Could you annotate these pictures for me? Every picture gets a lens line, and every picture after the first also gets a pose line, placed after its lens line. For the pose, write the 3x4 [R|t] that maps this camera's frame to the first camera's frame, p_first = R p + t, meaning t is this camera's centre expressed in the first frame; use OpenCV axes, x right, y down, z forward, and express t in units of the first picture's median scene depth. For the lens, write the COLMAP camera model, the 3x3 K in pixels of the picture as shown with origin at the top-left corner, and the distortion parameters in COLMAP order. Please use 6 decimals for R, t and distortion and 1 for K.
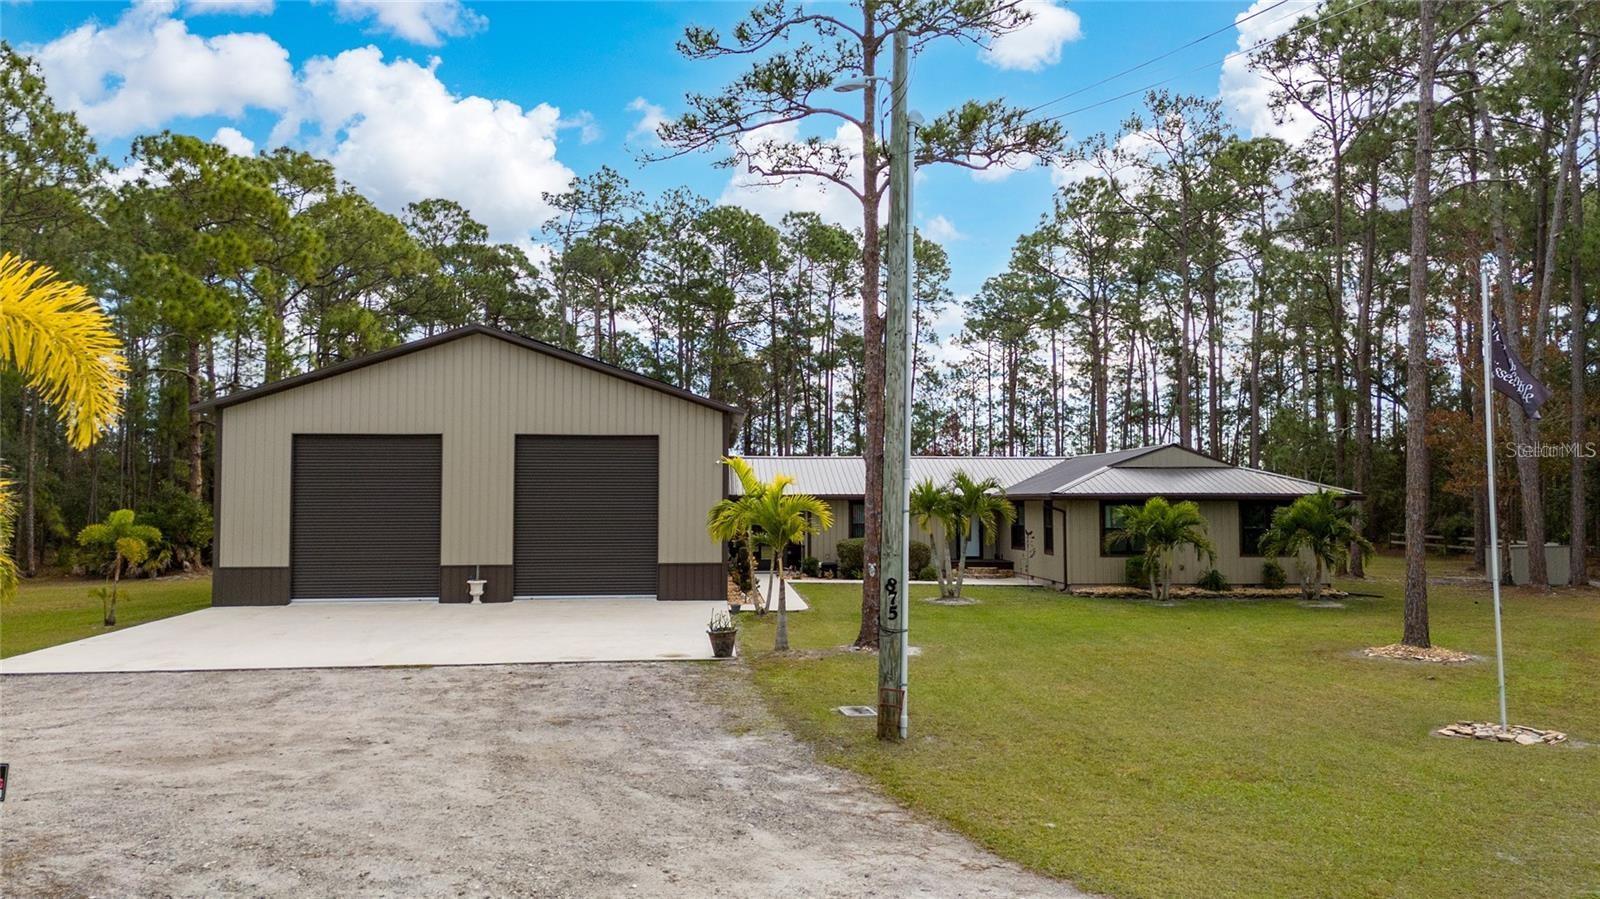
lens RADIAL K [[1132.9, 0, 782.2], [0, 1132.9, 439.6], [0, 0, 1]] dist [0.070802, -0.053309]
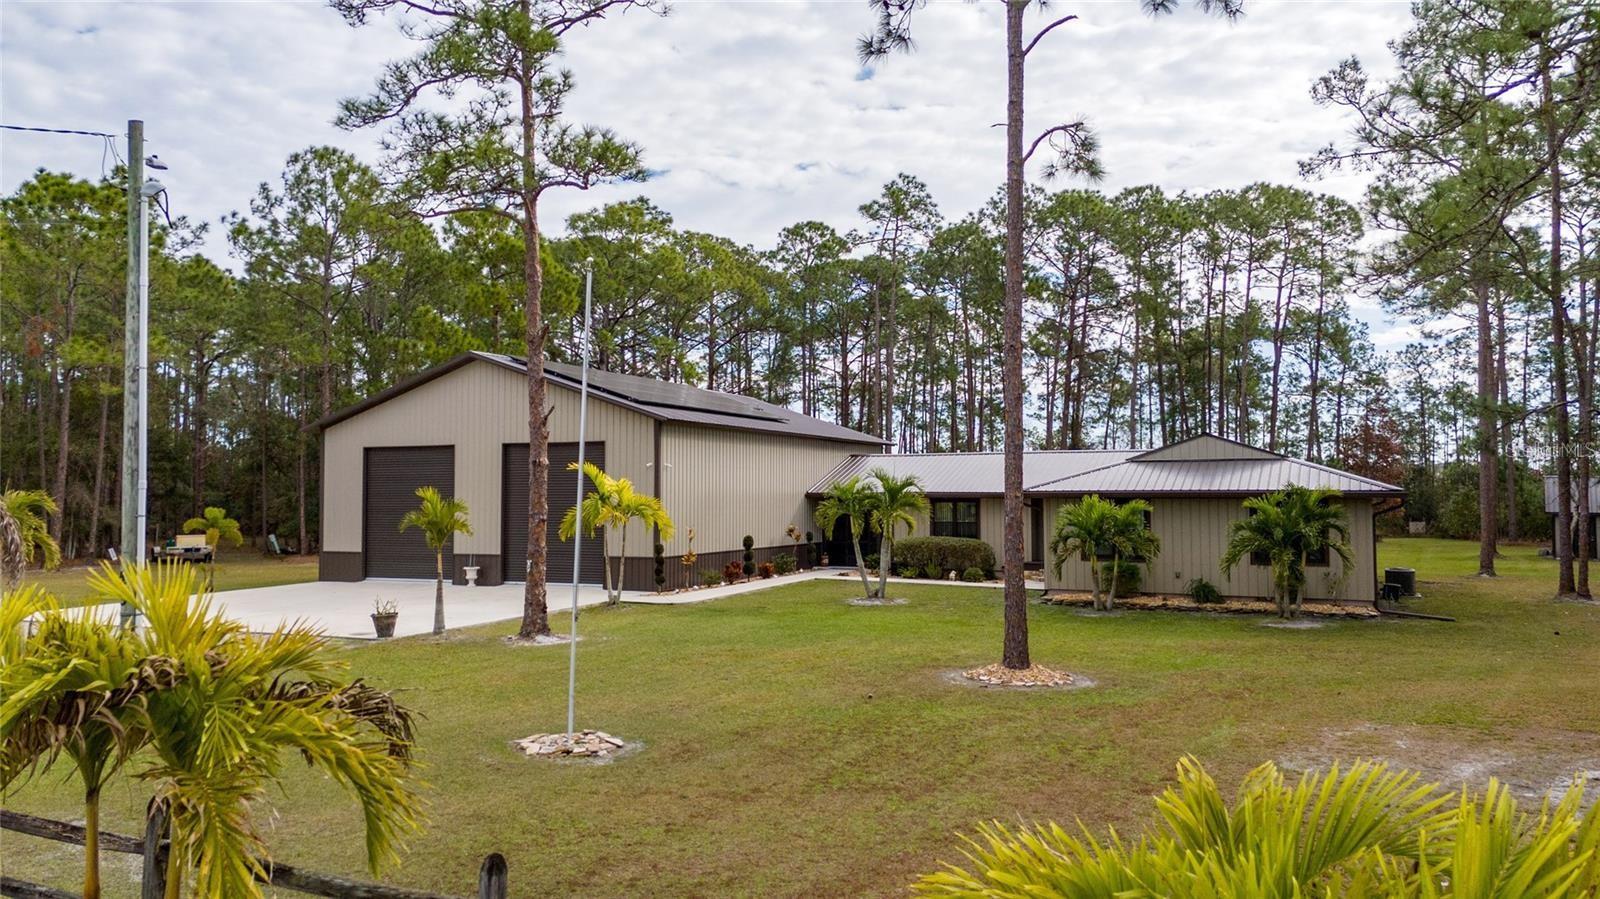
lens RADIAL K [[1138.9, 0, 800.0], [0, 1138.9, 449.5], [0, 0, 1]] dist [0.093712, -0.094371]
pose [[0.873426, -0.022603, -0.486432, 0.611842], [0.030049, 0.999520, 0.007511, 0.002009], [0.486029, -0.021178, 0.873686, 0.118143]]
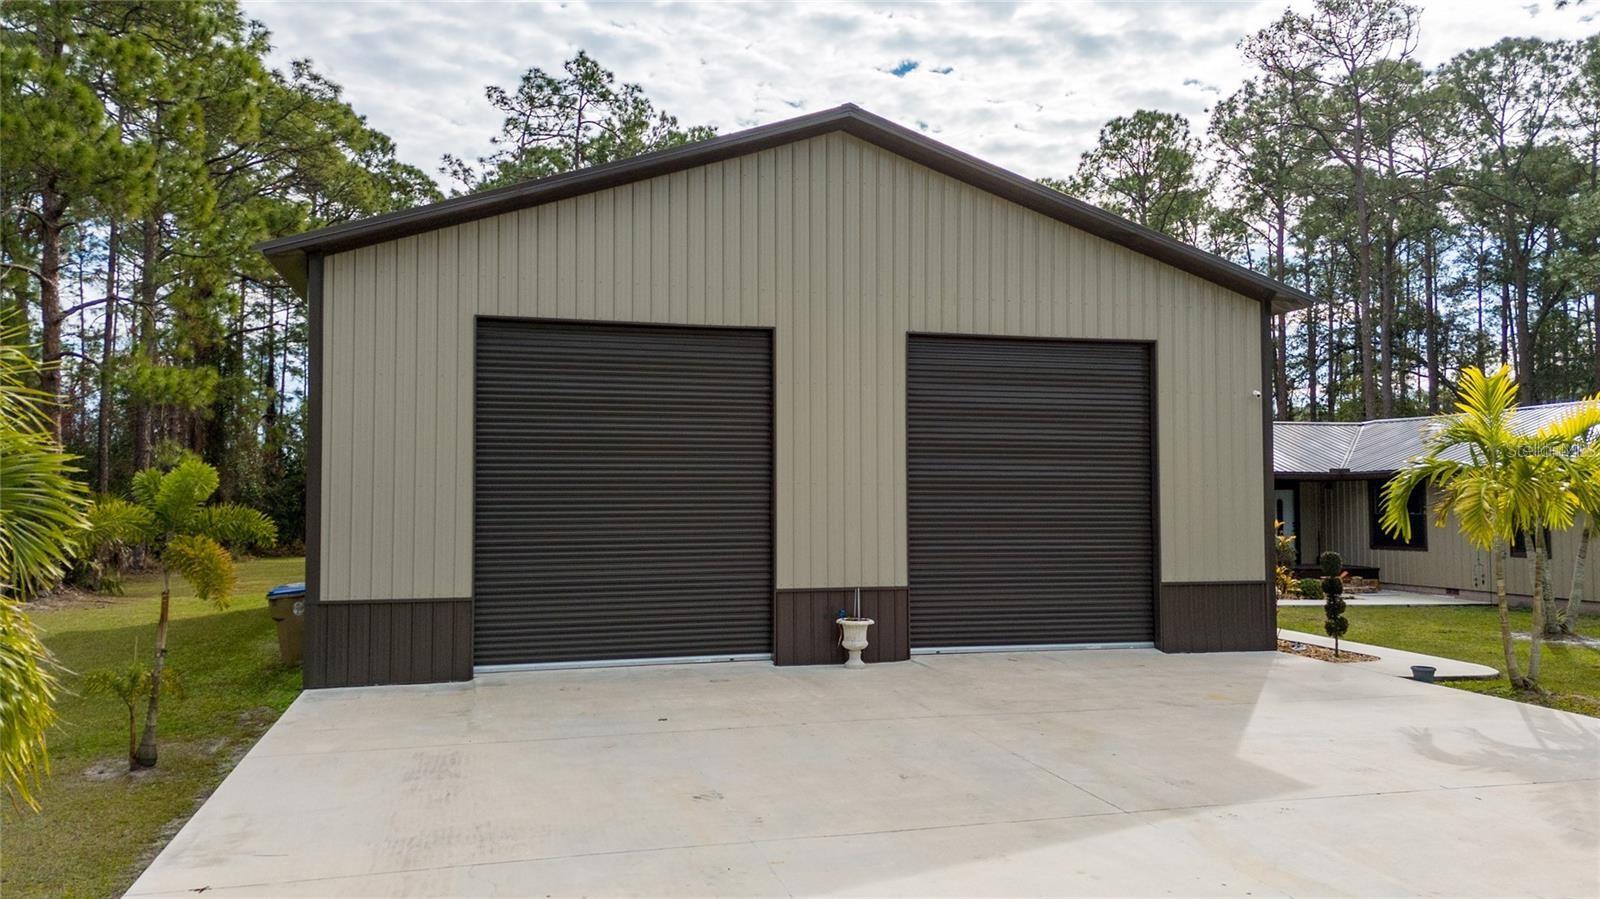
lens RADIAL K [[1138.9, 0, 800.0], [0, 1138.9, 449.5], [0, 0, 1]] dist [0.093712, -0.094371]
pose [[0.983914, 0.006108, 0.178538, -0.377014], [-0.009002, 0.999841, 0.015401, 0.041037], [-0.178415, -0.016760, 0.983812, 0.505795]]
